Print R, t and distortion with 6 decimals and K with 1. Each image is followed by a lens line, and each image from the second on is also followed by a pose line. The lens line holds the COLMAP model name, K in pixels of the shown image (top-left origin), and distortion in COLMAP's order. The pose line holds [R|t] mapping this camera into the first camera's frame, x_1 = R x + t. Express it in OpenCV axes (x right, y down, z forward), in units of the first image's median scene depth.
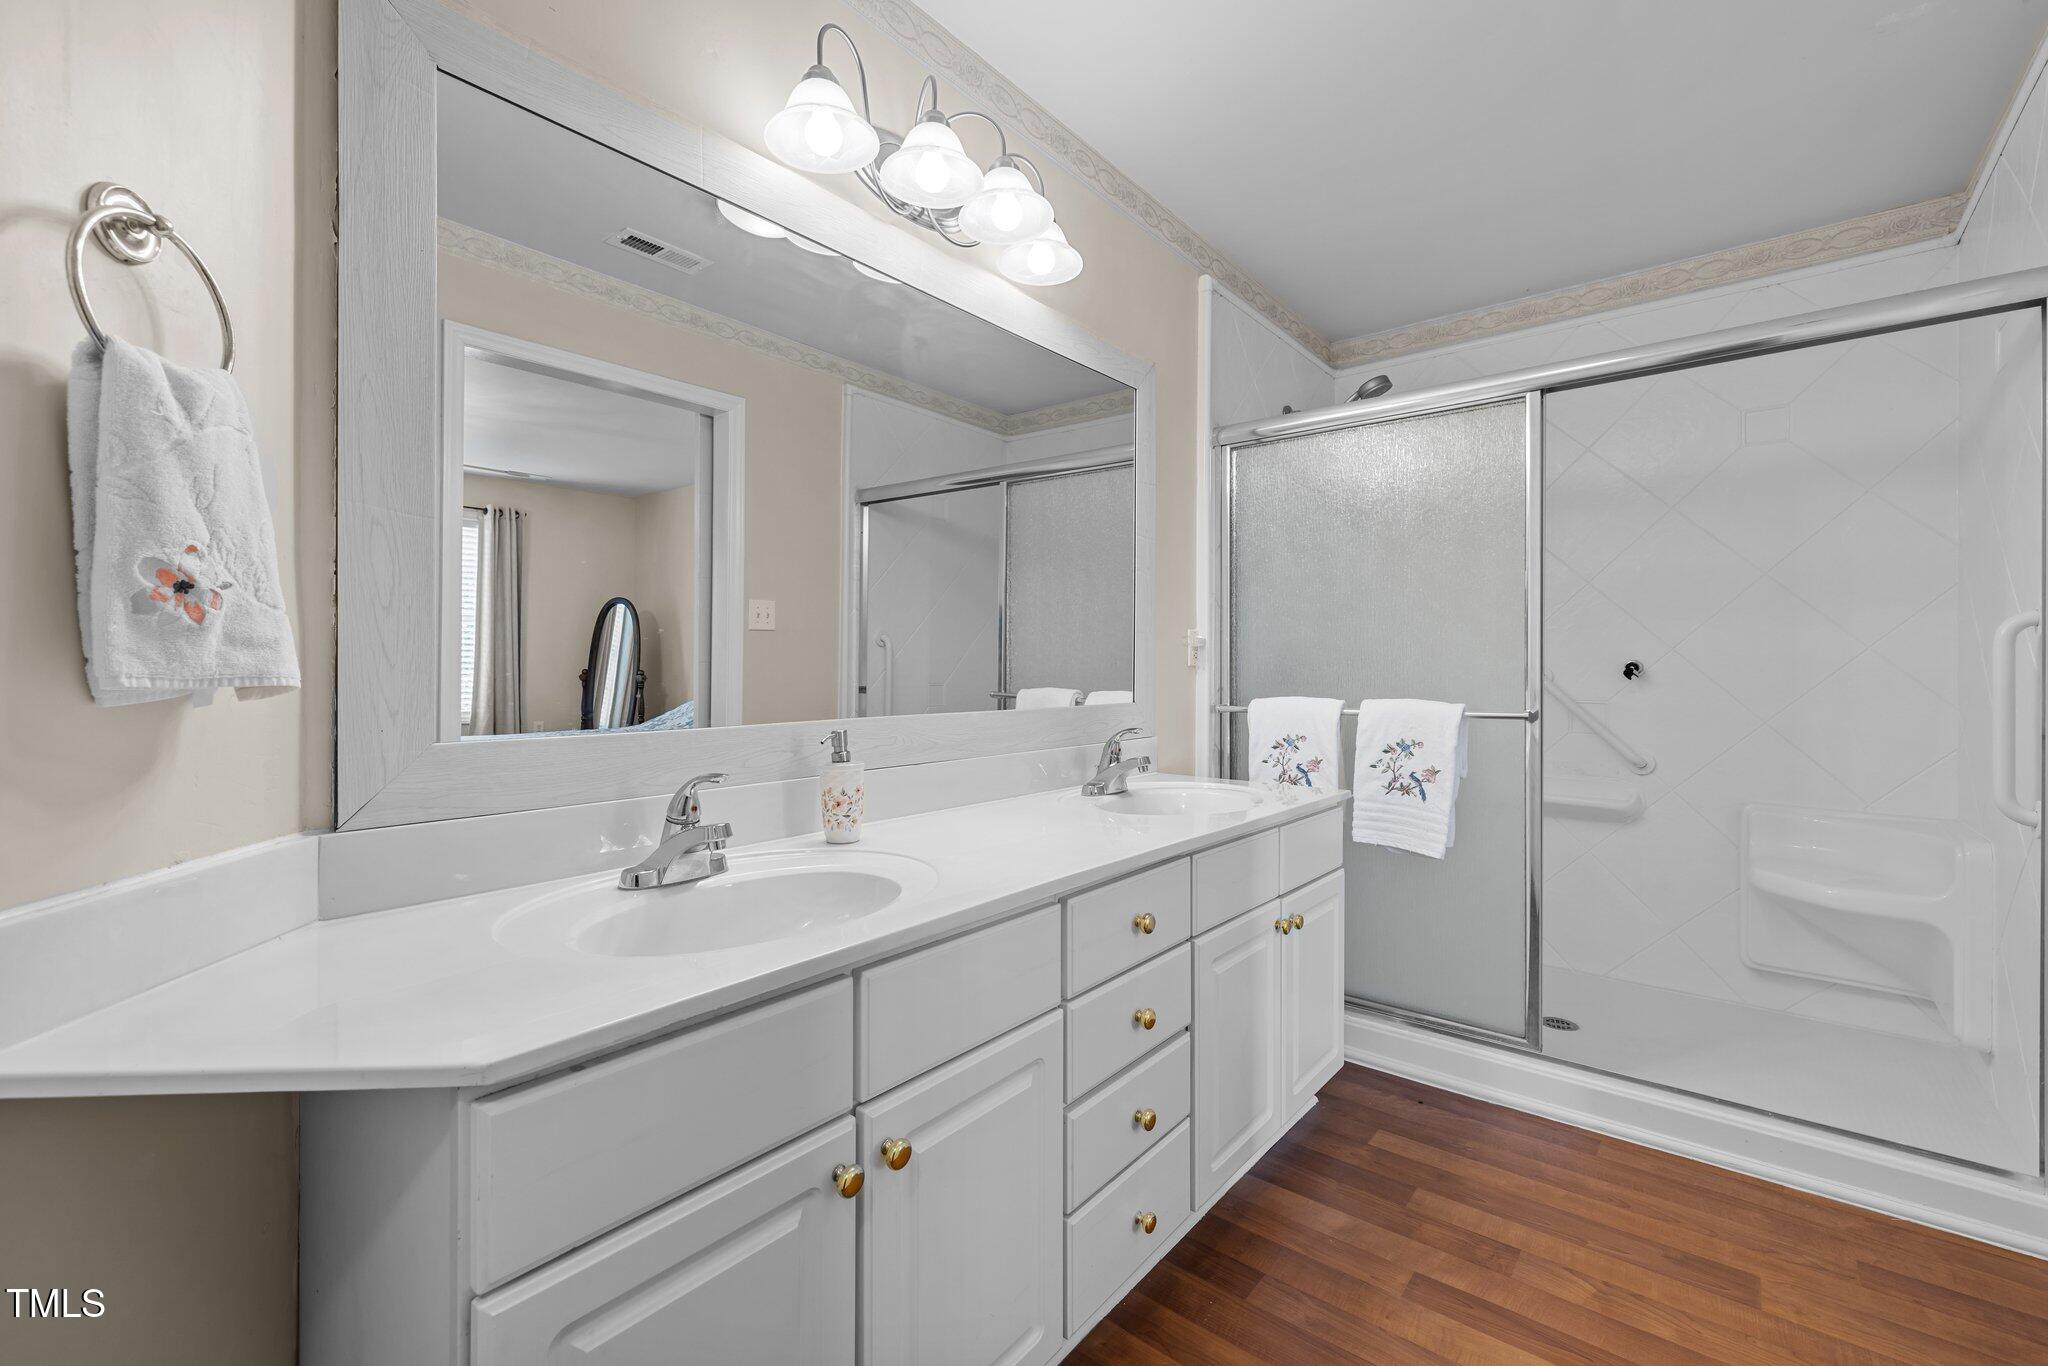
lens RADIAL K [[865.4, 0, 1025.7], [0, 865.4, 672.0], [0, 0, 1]] dist [-0.000066, -0.000025]
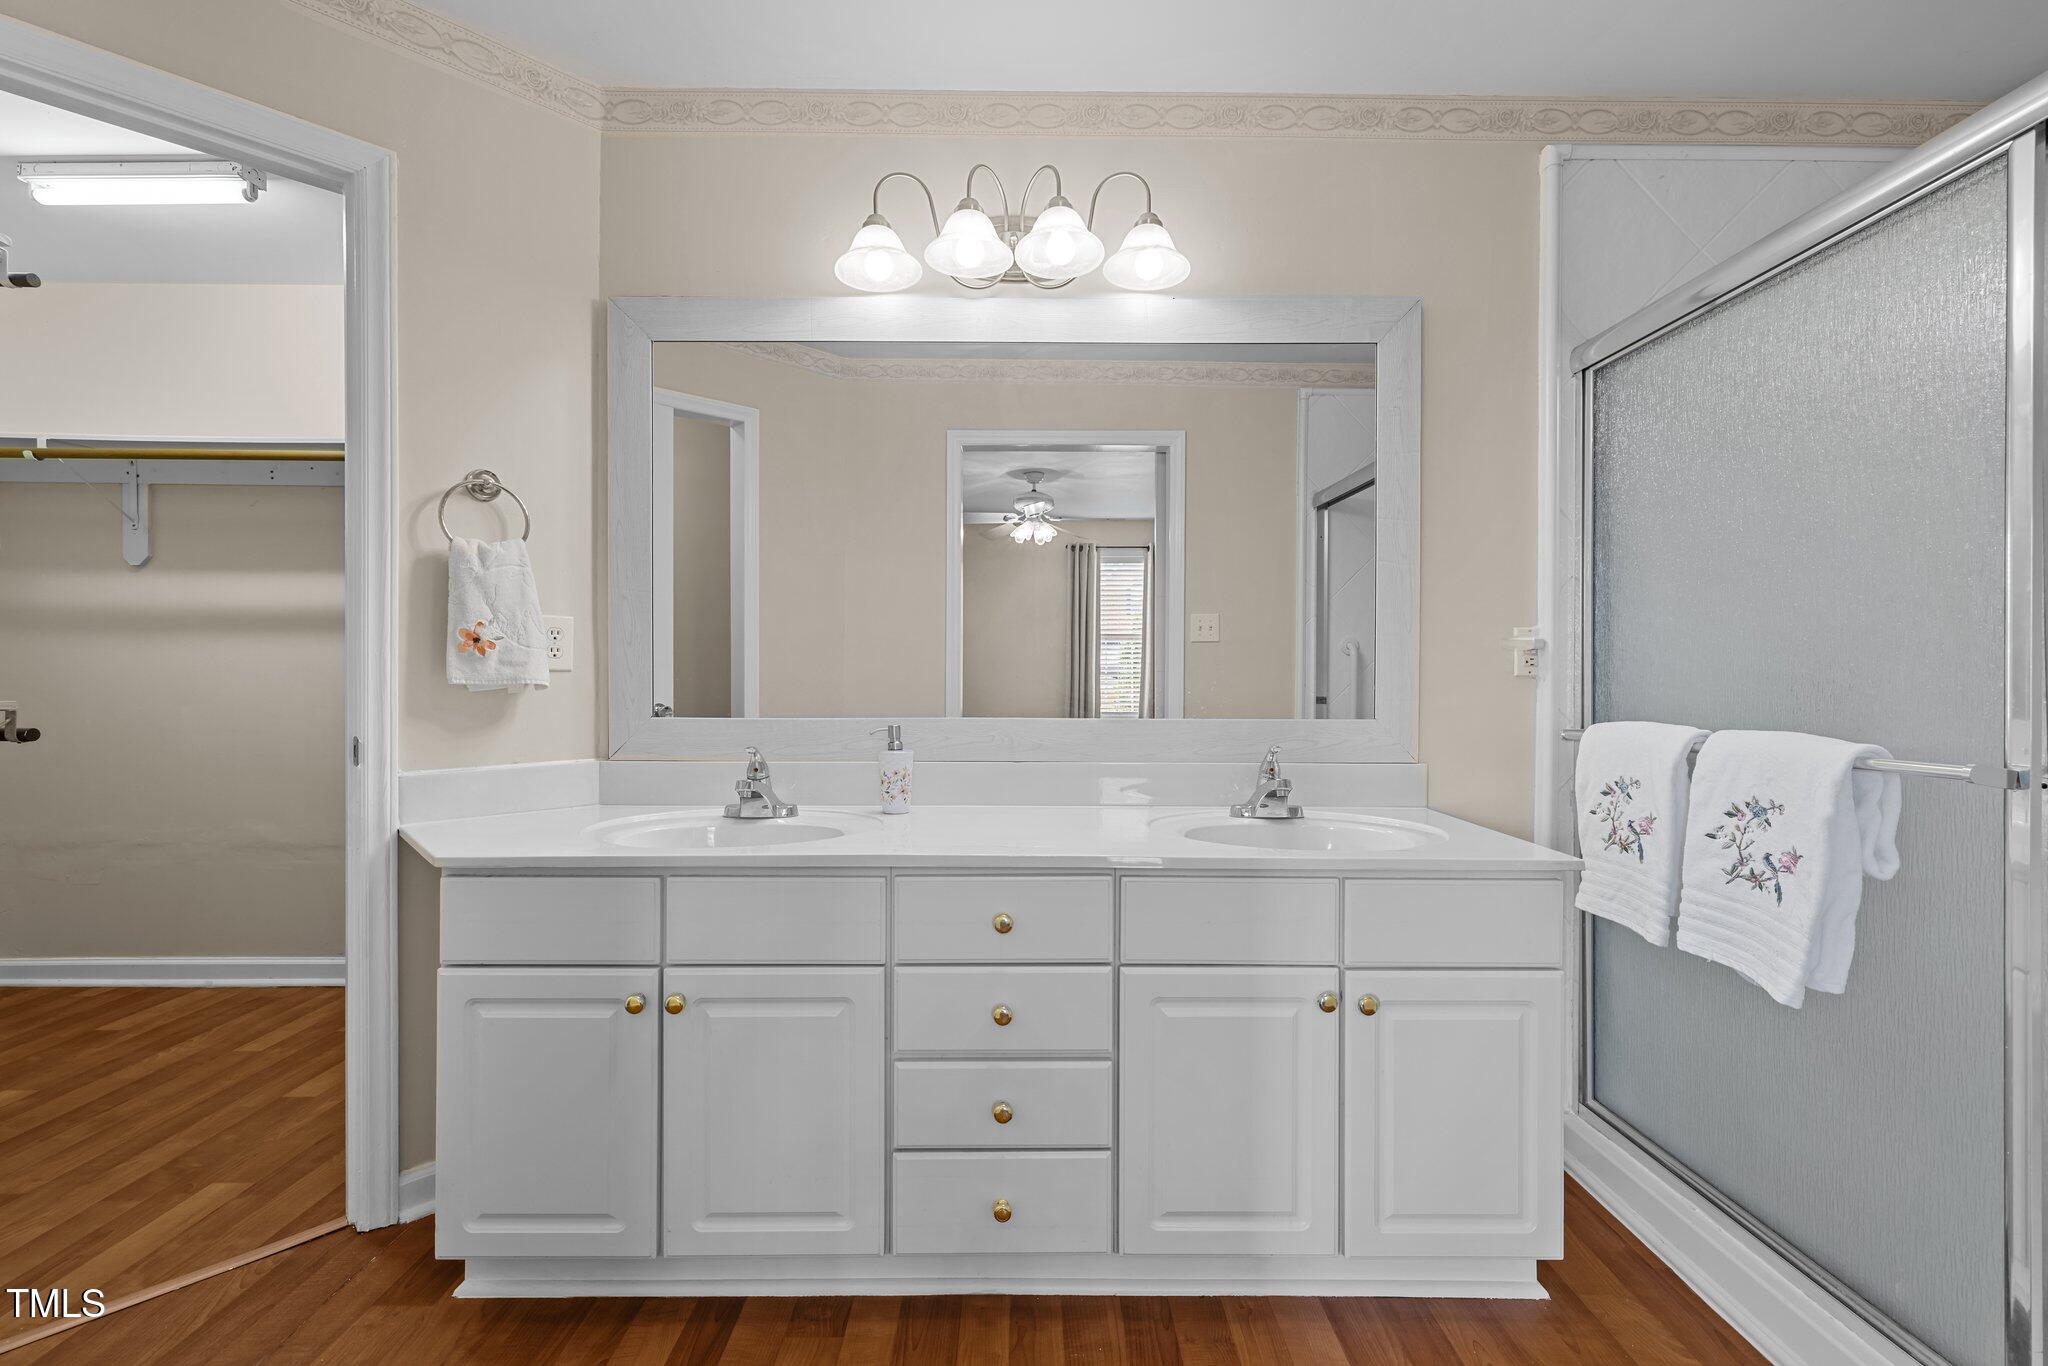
lens RADIAL K [[866.2, 0, 1024.0], [0, 866.2, 683.0], [0, 0, 1]] dist [-0.000360, -0.000198]
pose [[0.637350, 0.008839, -0.770523, 0.598826], [-0.007075, 0.999959, 0.005619, -0.002501], [0.770542, 0.001870, 0.637387, 0.224303]]
